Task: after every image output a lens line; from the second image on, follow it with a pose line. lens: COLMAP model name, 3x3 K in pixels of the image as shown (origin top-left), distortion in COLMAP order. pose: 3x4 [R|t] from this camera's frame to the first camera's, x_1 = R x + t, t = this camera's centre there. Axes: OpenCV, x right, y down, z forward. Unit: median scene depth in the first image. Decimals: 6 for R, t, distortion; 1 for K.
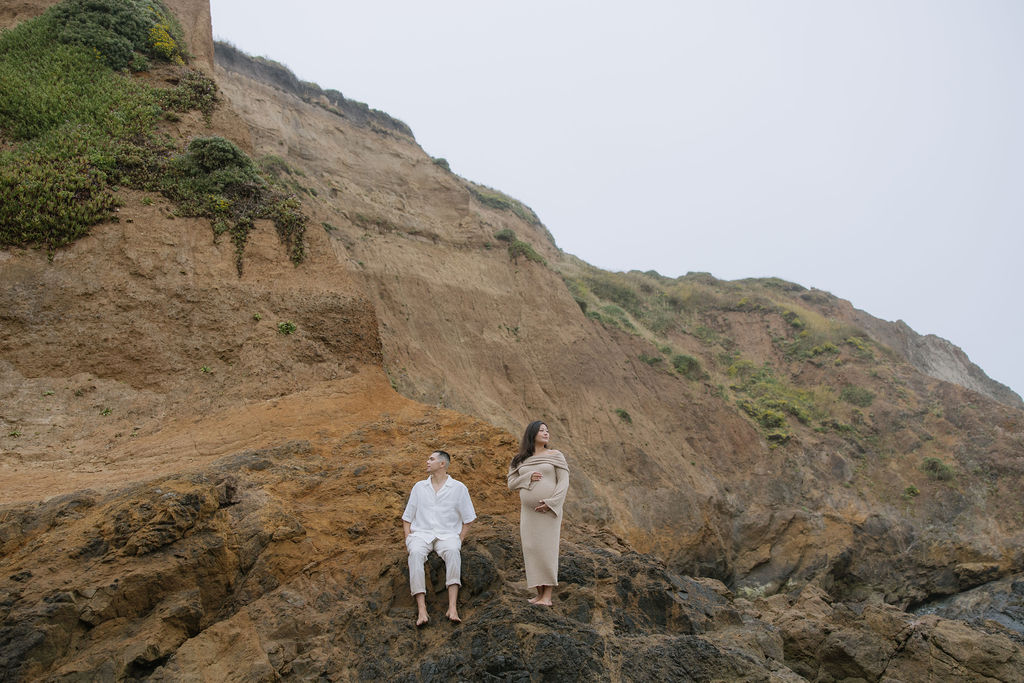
lens RADIAL K [[812.4, 0, 517.7], [0, 812.4, 363.7], [0, 0, 1]] dist [0.012206, 0.015121]
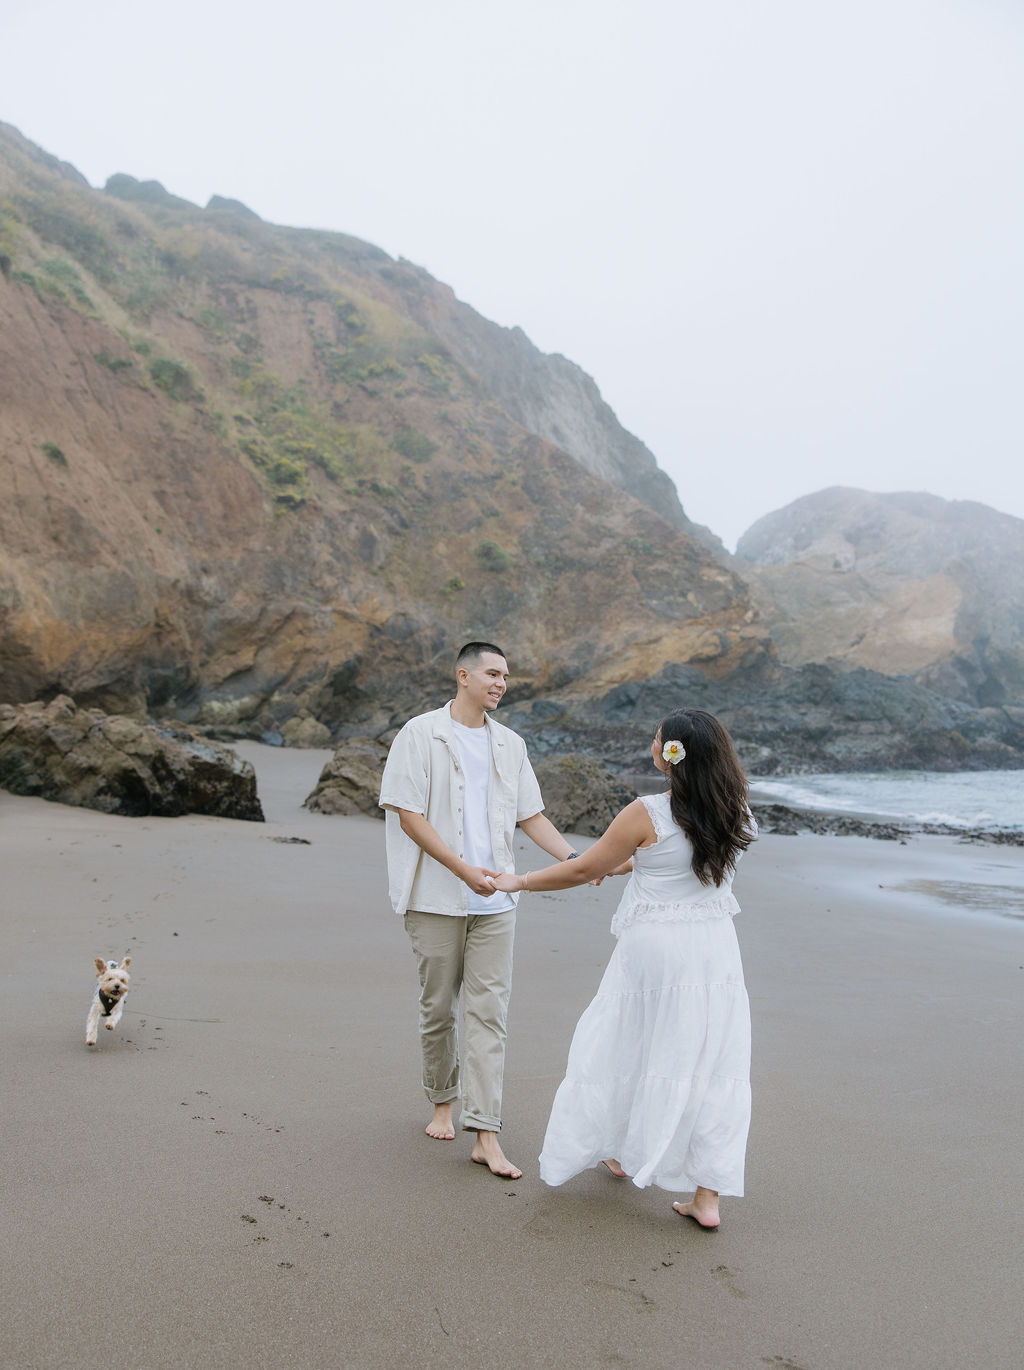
lens RADIAL K [[1435.5, 0, 515.0], [0, 1435.5, 726.2], [0, 0, 1]] dist [0.019220, 0.000000]
pose [[0.923855, 0.015140, 0.382444, 0.030567], [-0.121860, 0.958855, 0.256413, -0.075797], [-0.362826, -0.283493, 0.887687, -0.277769]]
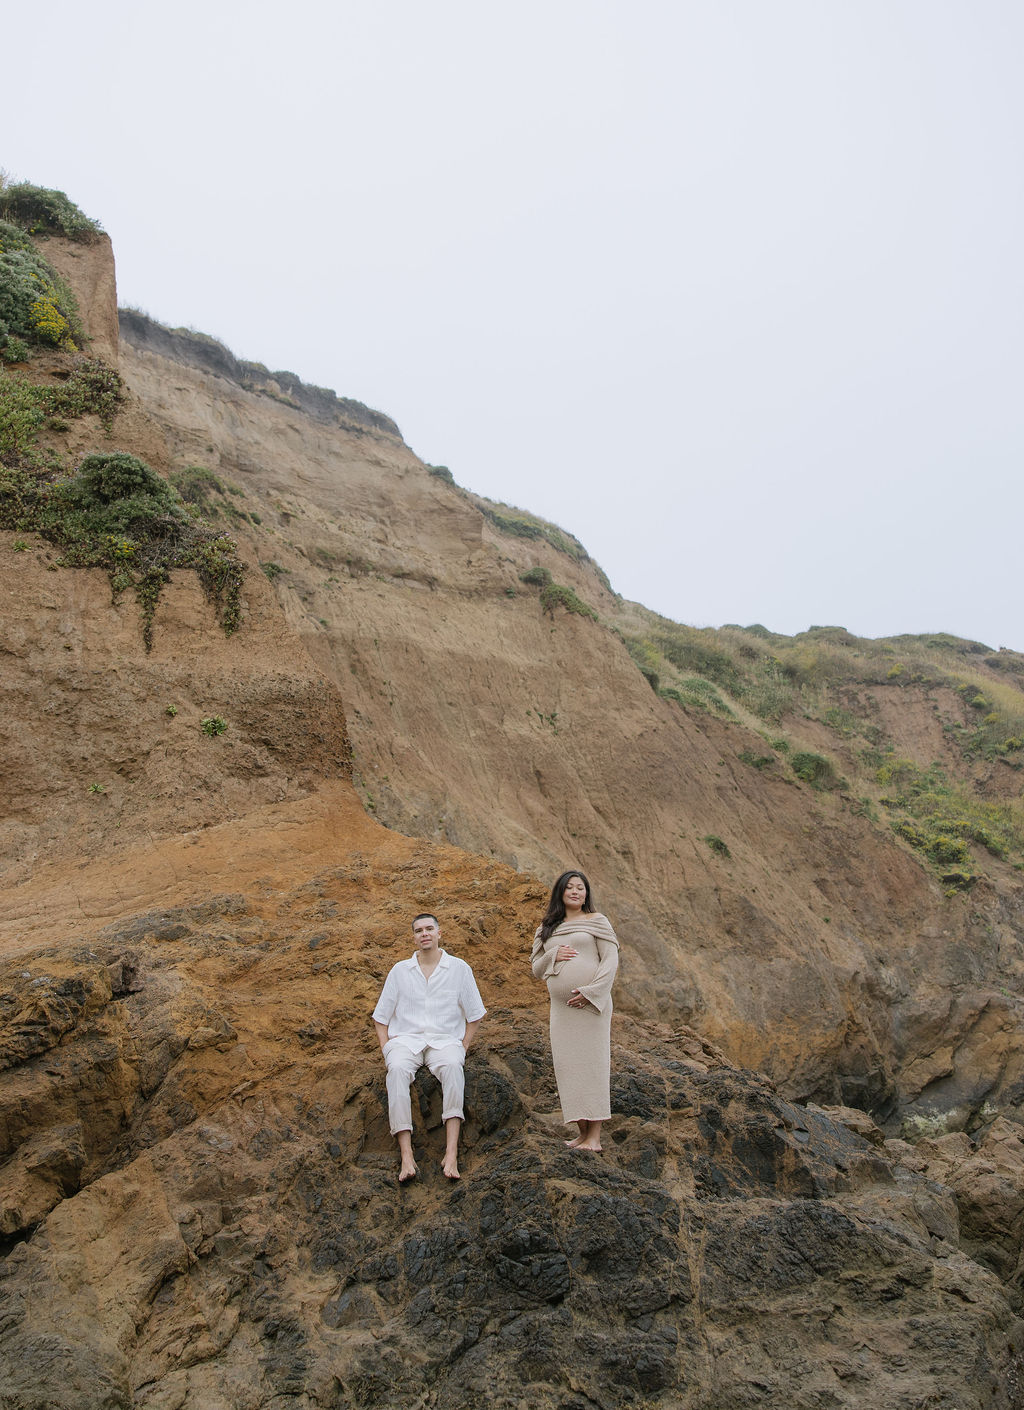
lens RADIAL K [[1219.2, 0, 503.9], [0, 1219.2, 649.5], [0, 0, 1]] dist [0.002494, 0.023642]
pose [[0.999017, -0.011780, -0.042740, 0.001453], [0.007684, 0.995471, -0.094754, -0.002485], [0.043663, 0.094332, 0.994583, -0.005140]]
